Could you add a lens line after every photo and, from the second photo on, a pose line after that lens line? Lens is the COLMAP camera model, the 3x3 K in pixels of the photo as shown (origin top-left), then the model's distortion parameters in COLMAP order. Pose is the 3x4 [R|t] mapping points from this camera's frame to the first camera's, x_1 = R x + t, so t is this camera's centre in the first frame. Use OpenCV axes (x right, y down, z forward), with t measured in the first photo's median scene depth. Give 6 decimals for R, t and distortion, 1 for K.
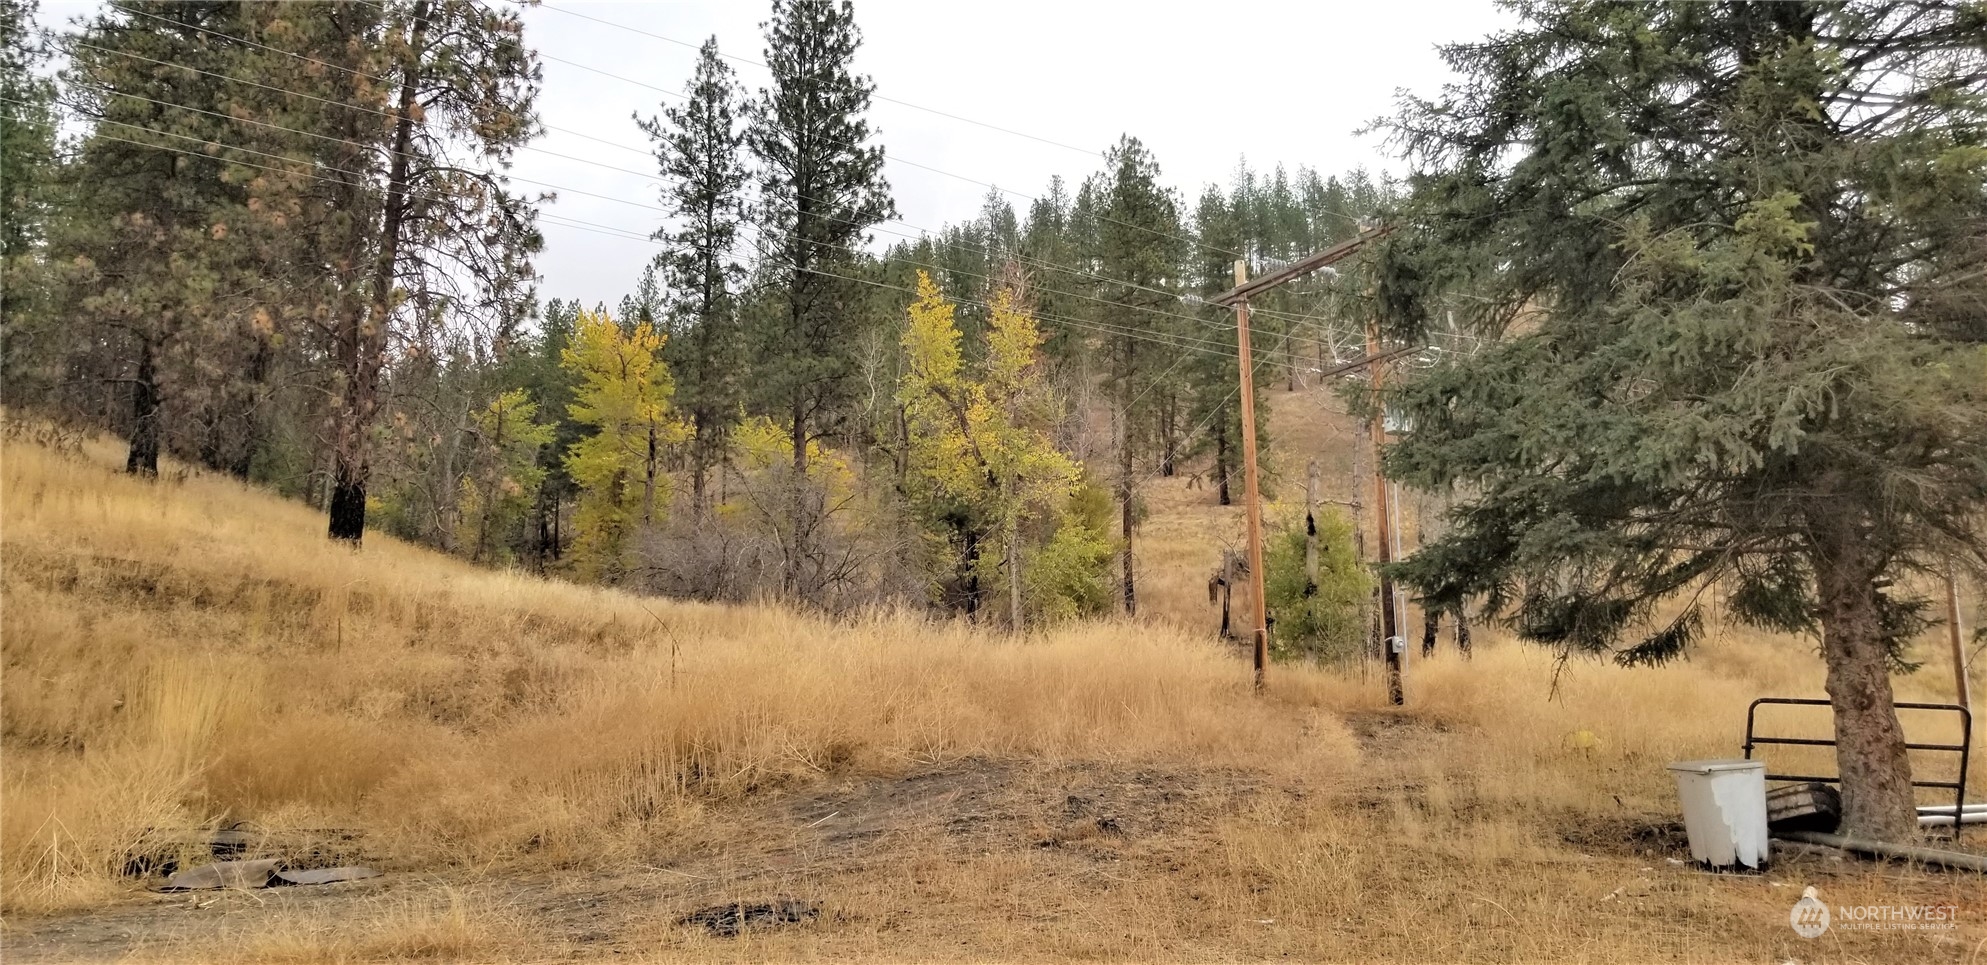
lens RADIAL K [[1558.1, 0, 988.2], [0, 1558.1, 472.3], [0, 0, 1]] dist [0.070438, -0.148506]
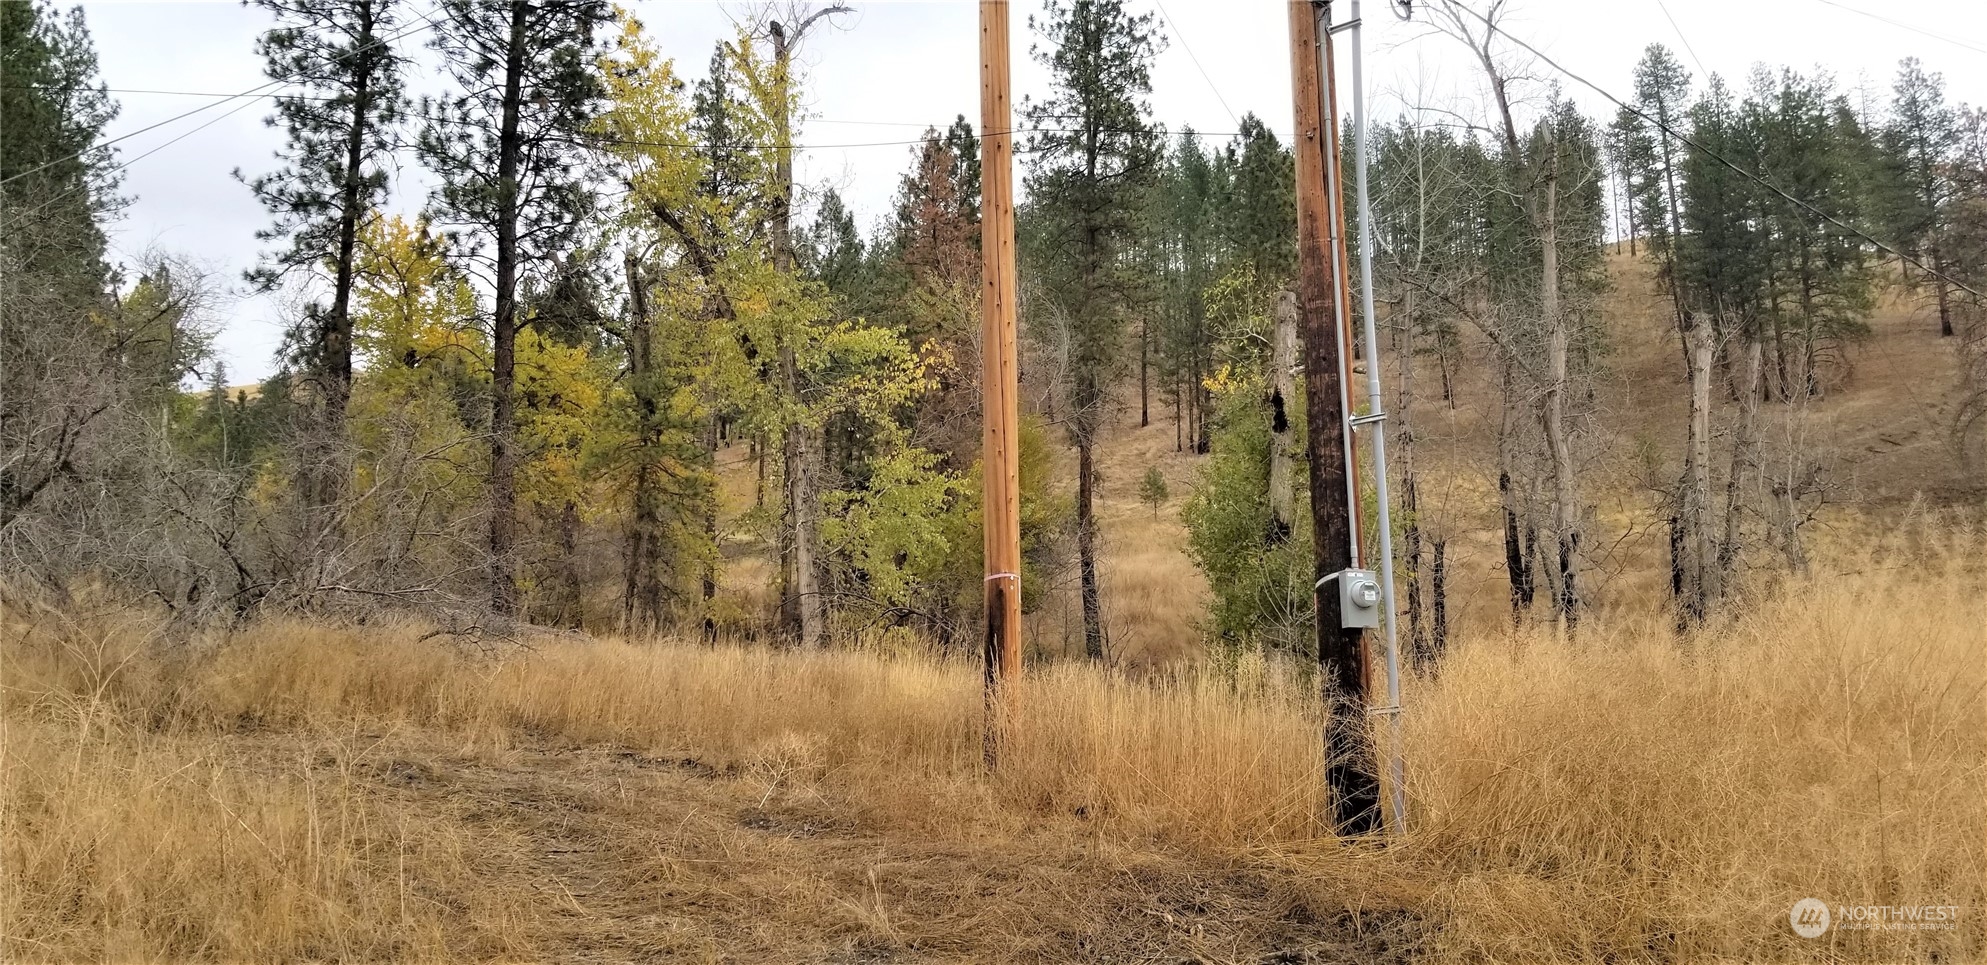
lens RADIAL K [[1558.1, 0, 988.2], [0, 1558.1, 472.3], [0, 0, 1]] dist [0.070438, -0.148506]
pose [[0.998479, -0.006017, -0.054813, 0.138940], [0.005526, 0.999943, -0.009104, 0.058949], [0.054864, 0.008787, 0.998455, 0.474316]]
